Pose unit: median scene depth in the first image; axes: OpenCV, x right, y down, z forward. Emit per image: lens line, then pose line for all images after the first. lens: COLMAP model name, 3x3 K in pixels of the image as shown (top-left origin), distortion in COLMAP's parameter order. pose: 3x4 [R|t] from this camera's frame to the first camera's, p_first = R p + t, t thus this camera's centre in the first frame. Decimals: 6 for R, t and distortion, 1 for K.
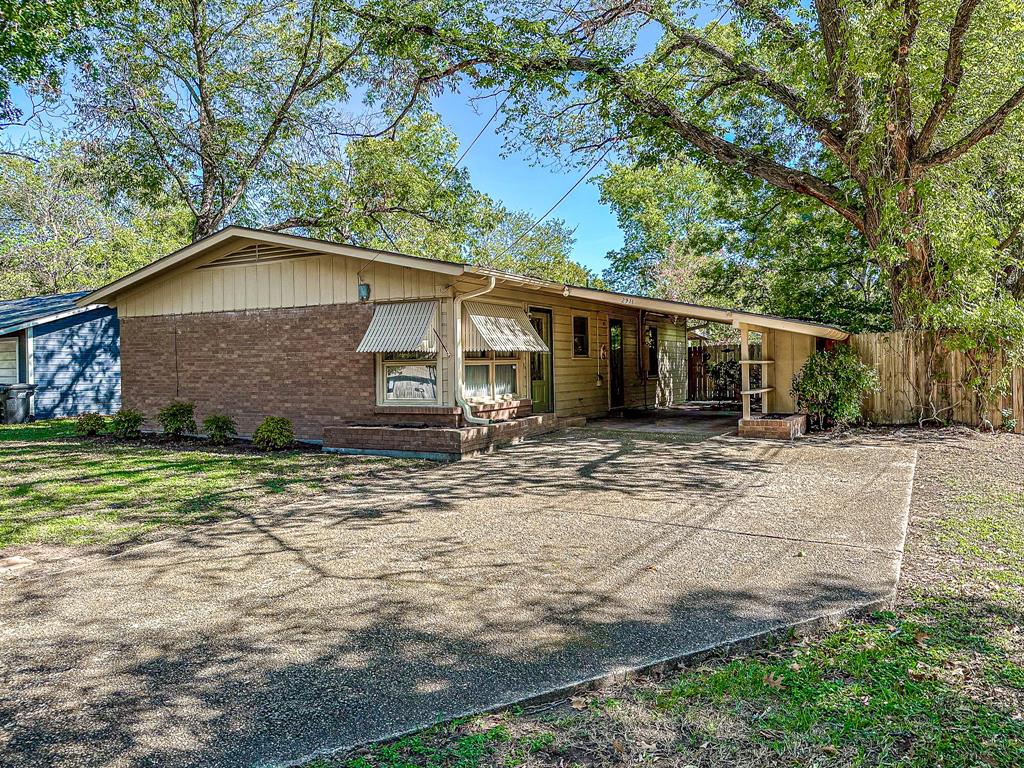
lens RADIAL K [[746.4, 0, 512.0], [0, 746.4, 384.0], [0, 0, 1]] dist [0.046865, -0.061293]
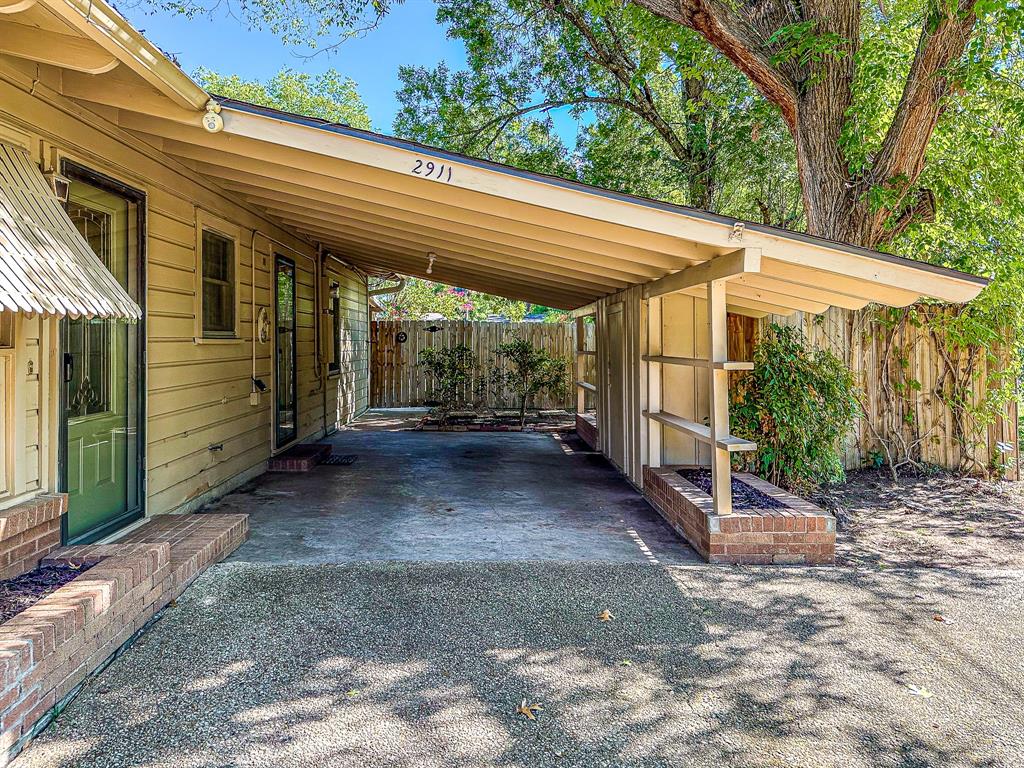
lens RADIAL K [[723.4, 0, 528.9], [0, 723.4, 330.9], [0, 0, 1]] dist [0.048986, -0.052950]
pose [[0.833413, 0.024029, 0.552127, 0.019732], [-0.004713, 0.999327, -0.036378, -0.030069], [-0.552630, 0.027716, 0.832966, 0.678031]]
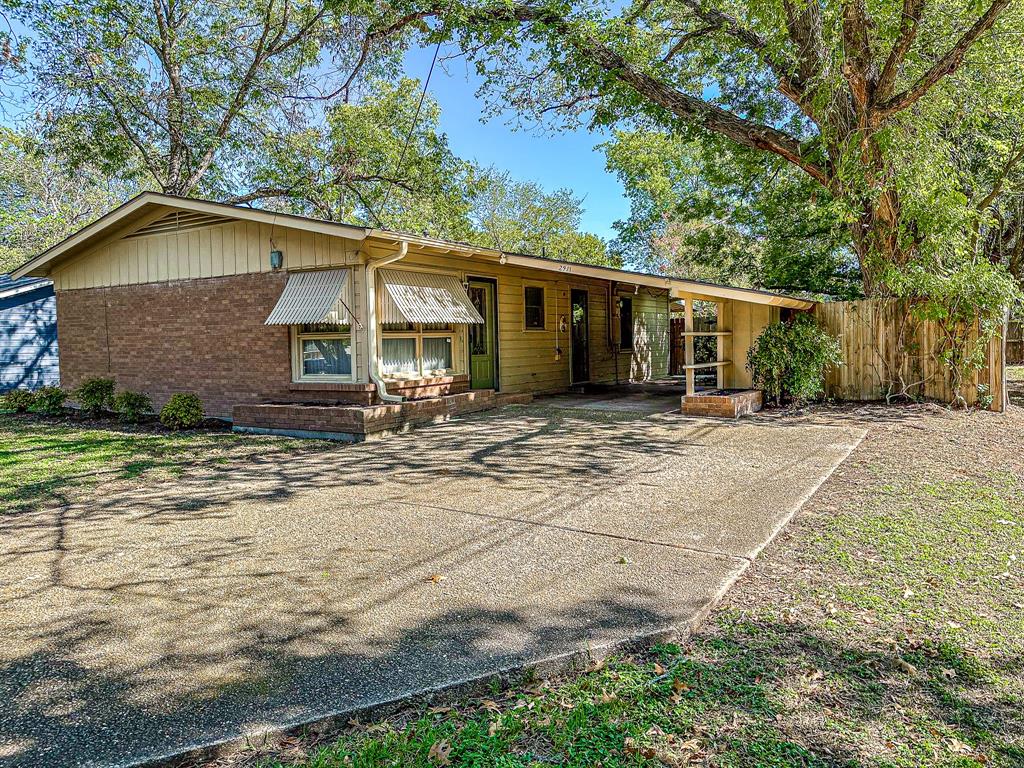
lens RADIAL K [[741.2, 0, 516.6], [0, 741.2, 378.5], [0, 0, 1]] dist [0.017502, -0.003534]
pose [[0.999051, -0.001815, -0.043528, 0.127653], [0.003031, 0.999607, 0.027874, -0.000170], [0.043460, -0.027980, 0.998663, 0.074807]]
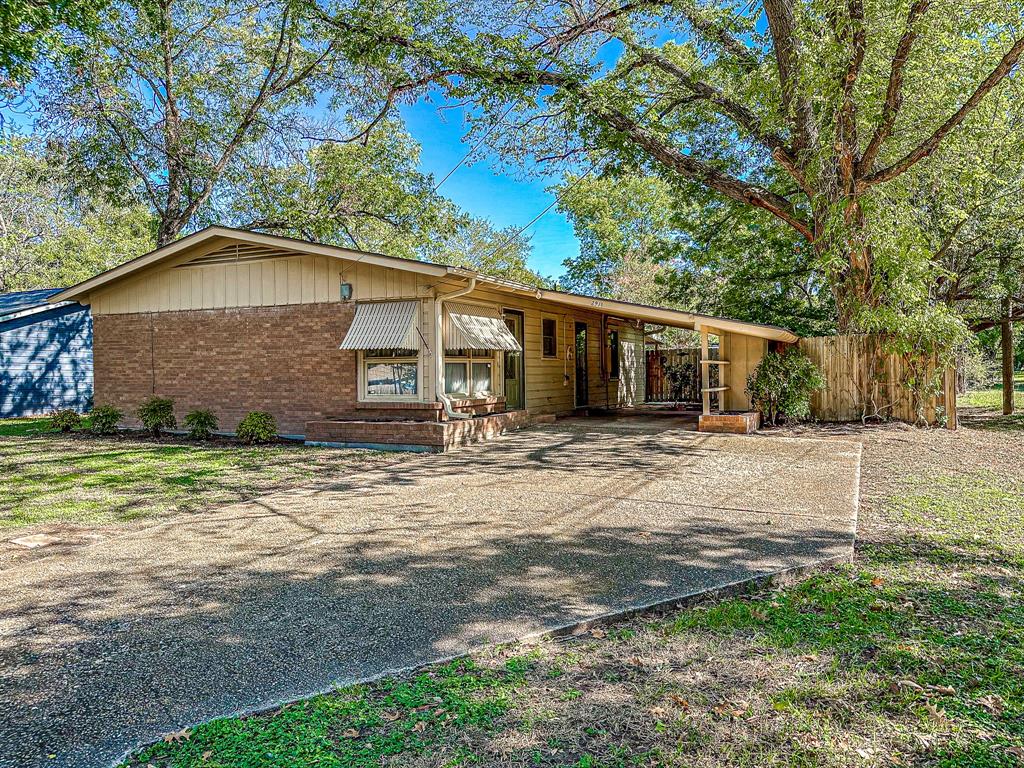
lens RADIAL K [[746.4, 0, 512.0], [0, 746.4, 384.0], [0, 0, 1]] dist [0.046865, -0.061293]
pose [[0.997674, 0.004755, 0.067997, -0.034764], [-0.004145, 0.999950, -0.009109, 0.012239], [-0.068037, 0.008806, 0.997644, -0.045059]]
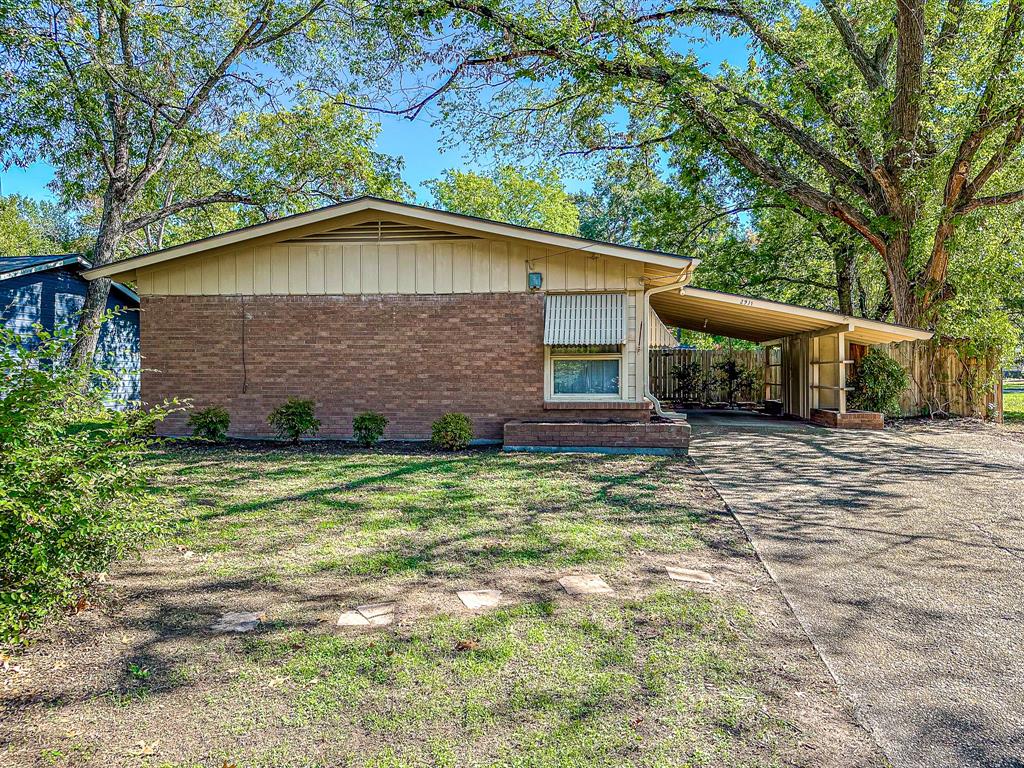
lens RADIAL K [[737.1, 0, 497.5], [0, 737.1, 386.4], [0, 0, 1]] dist [0.130315, -0.234576]
pose [[0.931631, 0.005030, 0.363371, -0.524019], [-0.002684, 0.999972, -0.006961, 0.015032], [-0.363396, 0.005510, 0.931619, 0.132930]]
